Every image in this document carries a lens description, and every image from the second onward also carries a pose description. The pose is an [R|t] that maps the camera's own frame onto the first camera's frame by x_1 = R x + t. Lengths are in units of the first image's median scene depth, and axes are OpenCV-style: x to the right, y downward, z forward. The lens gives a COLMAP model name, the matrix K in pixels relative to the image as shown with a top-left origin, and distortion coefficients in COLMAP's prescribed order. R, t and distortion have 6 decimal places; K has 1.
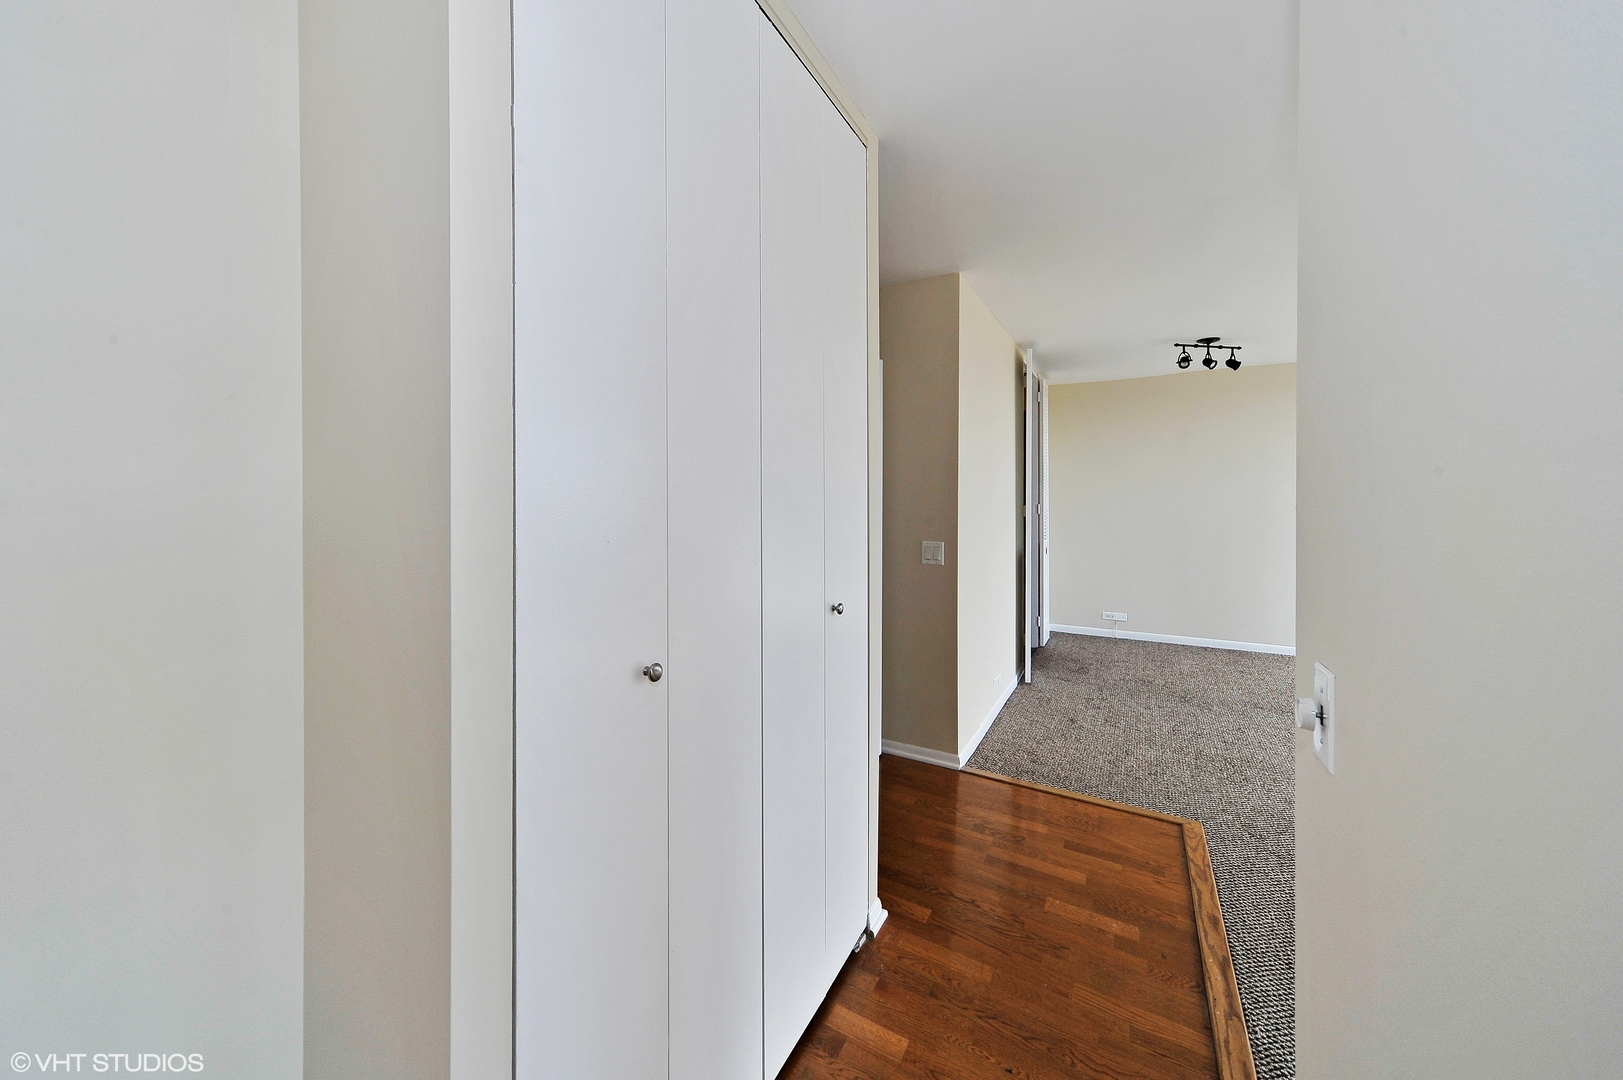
lens RADIAL K [[580.1, 0, 812.0], [0, 580.1, 504.6], [0, 0, 1]] dist [-0.000863, -0.000070]
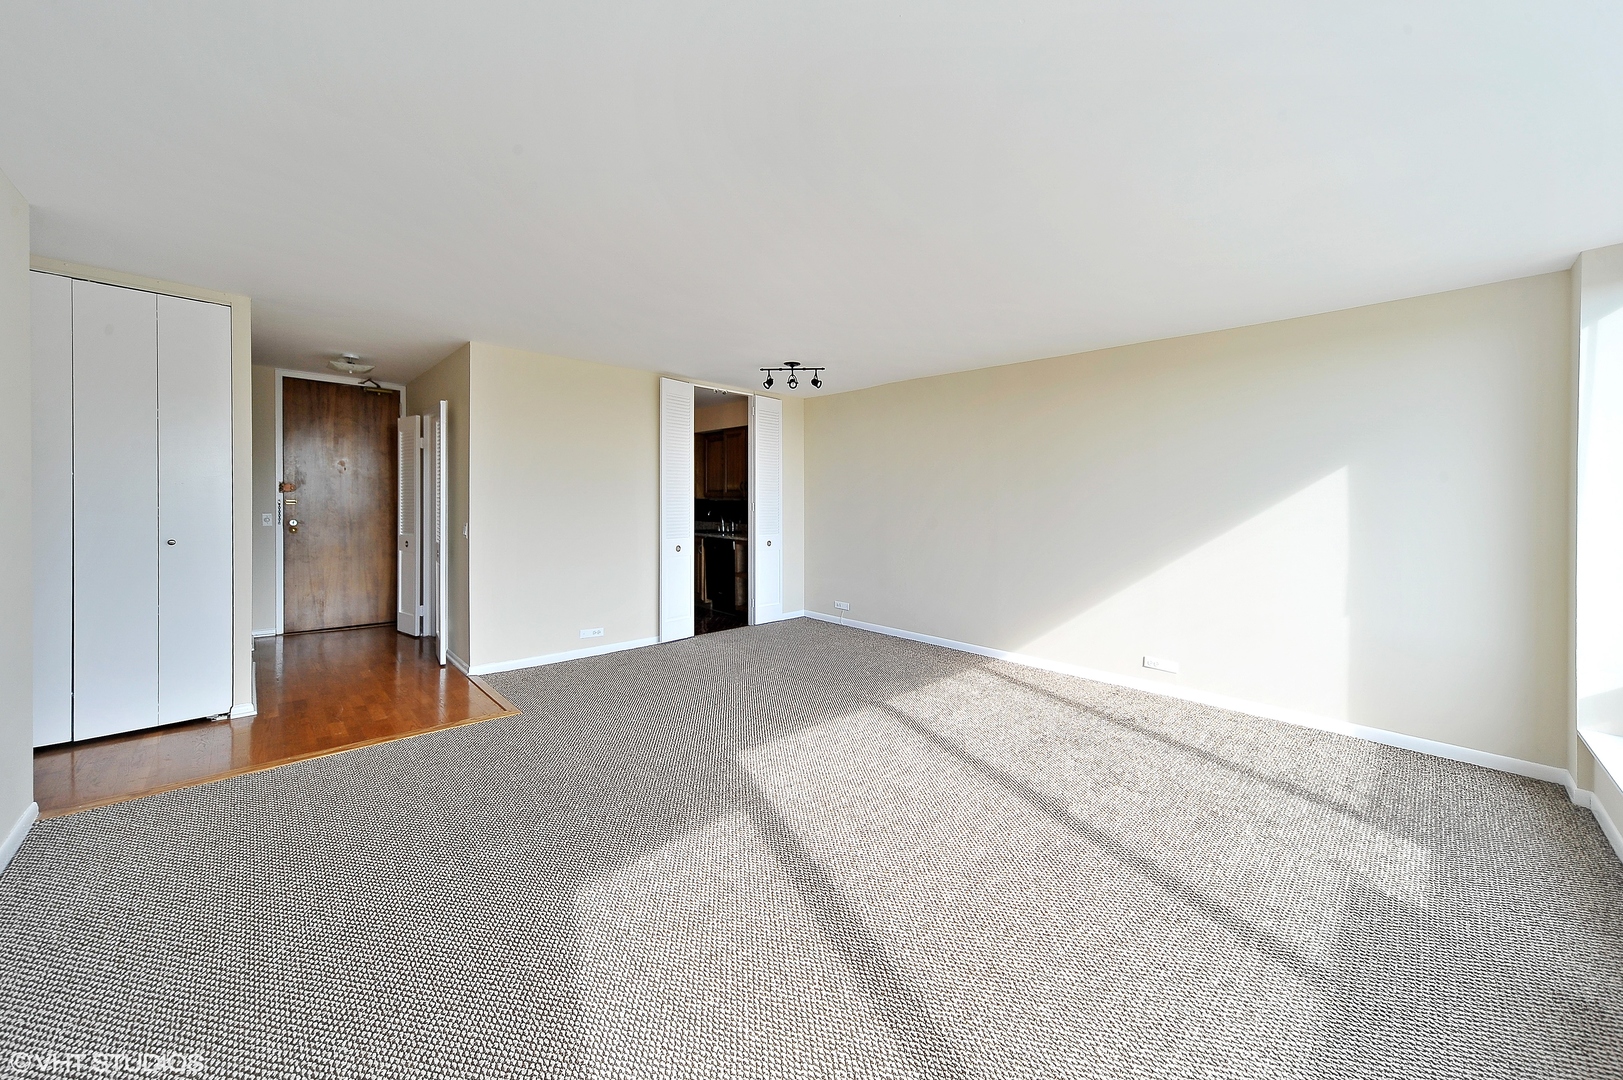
lens RADIAL K [[616.8, 0, 807.2], [0, 616.8, 514.0], [0, 0, 1]] dist [-0.001468, -0.000138]
pose [[0.947168, 0.021636, -0.320007, 1.116330], [-0.018179, 0.999740, 0.013785, 0.004265], [0.320222, -0.007239, 0.947315, -0.181481]]
